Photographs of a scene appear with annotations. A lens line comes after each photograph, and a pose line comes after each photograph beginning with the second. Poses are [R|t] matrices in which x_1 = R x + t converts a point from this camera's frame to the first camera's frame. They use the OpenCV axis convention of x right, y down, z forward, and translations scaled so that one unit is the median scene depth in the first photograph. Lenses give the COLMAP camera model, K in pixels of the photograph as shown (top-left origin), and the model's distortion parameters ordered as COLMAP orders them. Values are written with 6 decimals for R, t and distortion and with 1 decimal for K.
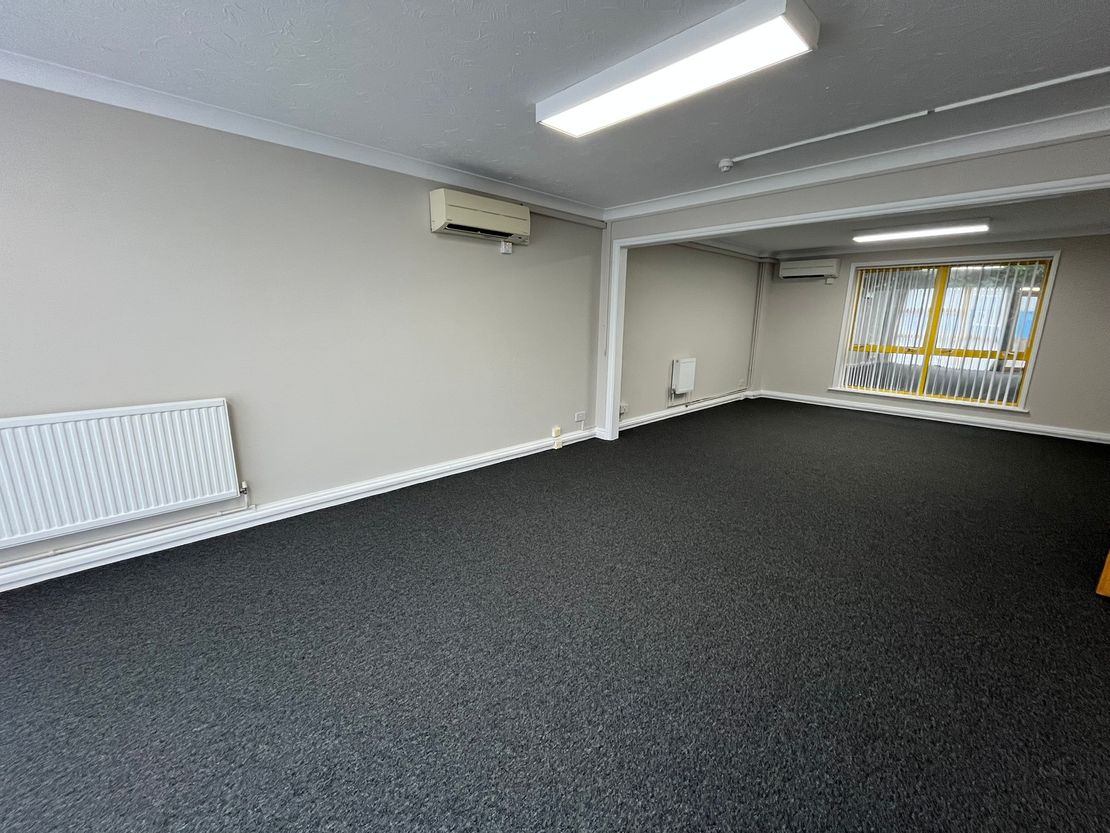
lens RADIAL K [[450.7, 0, 555.0], [0, 450.7, 416.5], [0, 0, 1]] dist [0.000179, -0.000179]
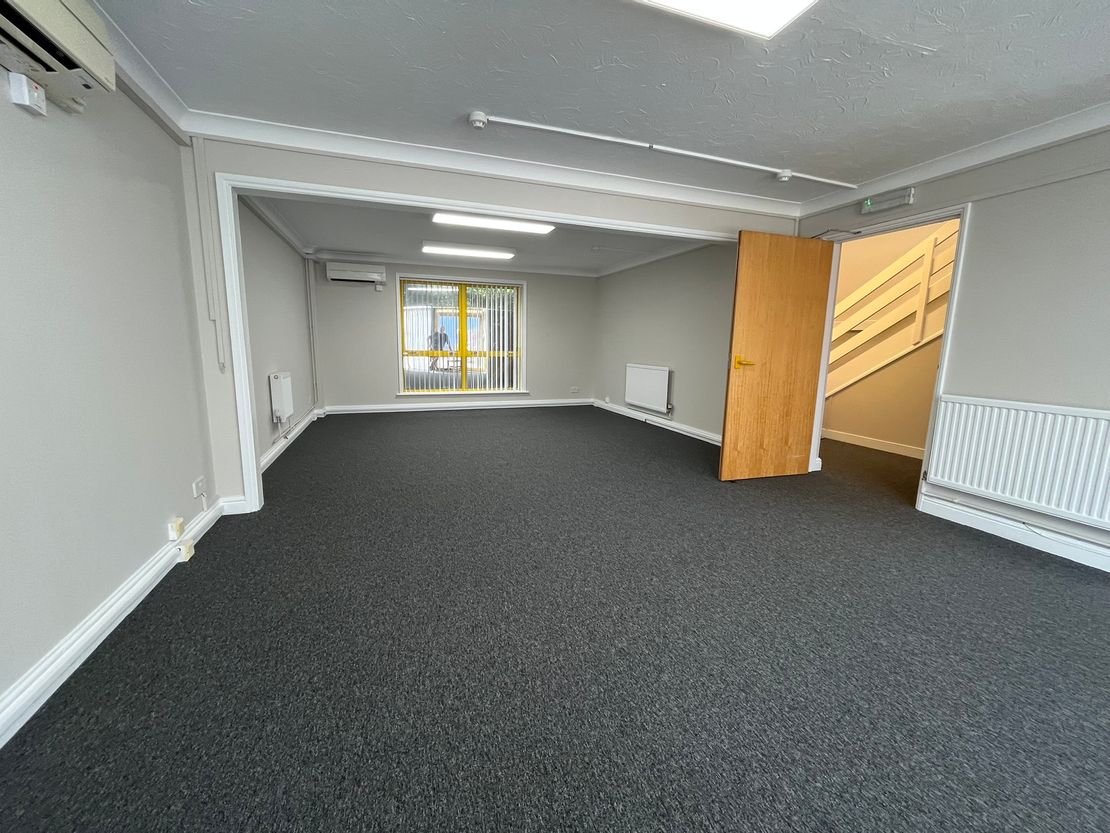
lens RADIAL K [[450.7, 0, 555.0], [0, 450.7, 416.5], [0, 0, 1]] dist [0.000179, -0.000179]
pose [[0.407570, -0.155951, 0.899759, -0.239659], [0.189605, 0.978289, 0.083675, -0.045615], [-0.893273, 0.136495, 0.428290, 0.373647]]
